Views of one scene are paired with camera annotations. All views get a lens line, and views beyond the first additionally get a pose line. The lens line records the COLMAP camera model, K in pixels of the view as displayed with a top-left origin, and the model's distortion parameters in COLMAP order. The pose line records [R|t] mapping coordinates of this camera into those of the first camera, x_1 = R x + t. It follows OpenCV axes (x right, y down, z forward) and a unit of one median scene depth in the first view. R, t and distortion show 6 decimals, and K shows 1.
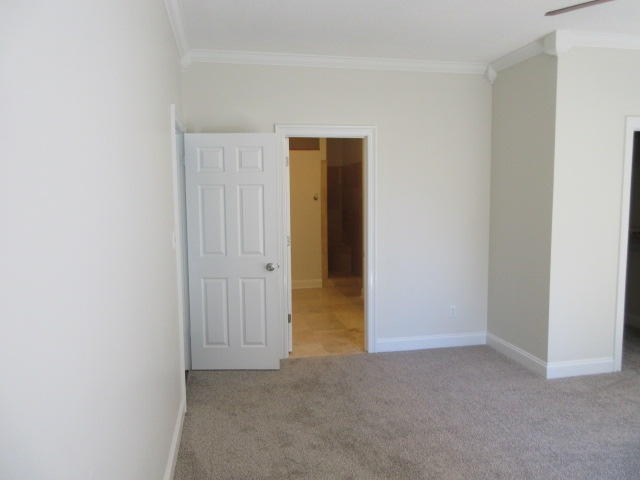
lens RADIAL K [[474.1, 0, 320.0], [0, 474.1, 240.0], [0, 0, 1]] dist [-0.003900, 0.010770]
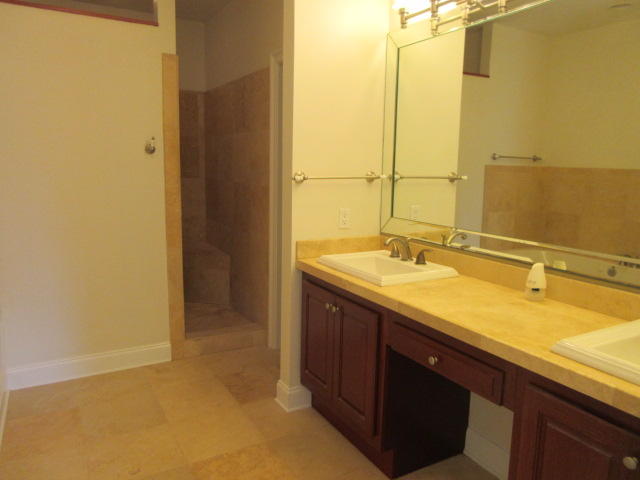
lens RADIAL K [[474.1, 0, 320.0], [0, 474.1, 240.0], [0, 0, 1]] dist [-0.003900, 0.010770]
pose [[0.948801, -0.019951, 0.315245, -0.000772], [-0.000632, 0.997881, 0.065055, -0.036220], [-0.315875, -0.061924, 0.946778, 0.558028]]
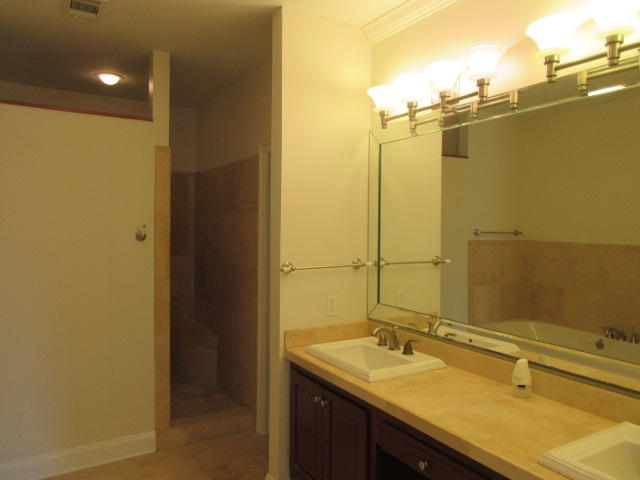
lens RADIAL K [[474.1, 0, 320.0], [0, 474.1, 240.0], [0, 0, 1]] dist [-0.003900, 0.010770]
pose [[0.941121, 0.009274, 0.337942, -0.001842], [0.011306, 0.998201, -0.058879, -0.057576], [-0.337881, 0.059233, 0.939323, 0.551446]]
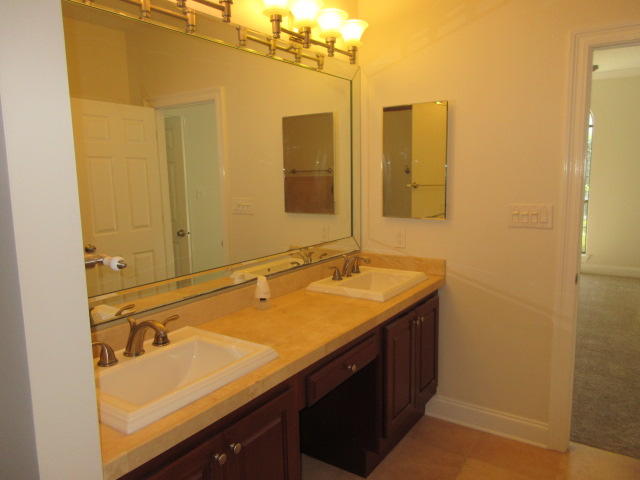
lens RADIAL K [[474.1, 0, 320.0], [0, 474.1, 240.0], [0, 0, 1]] dist [-0.003900, 0.010770]
pose [[-0.698845, -0.074549, 0.711377, -0.042625], [0.092711, 0.976723, 0.193434, -0.081862], [-0.709239, 0.201132, -0.675667, 0.916720]]
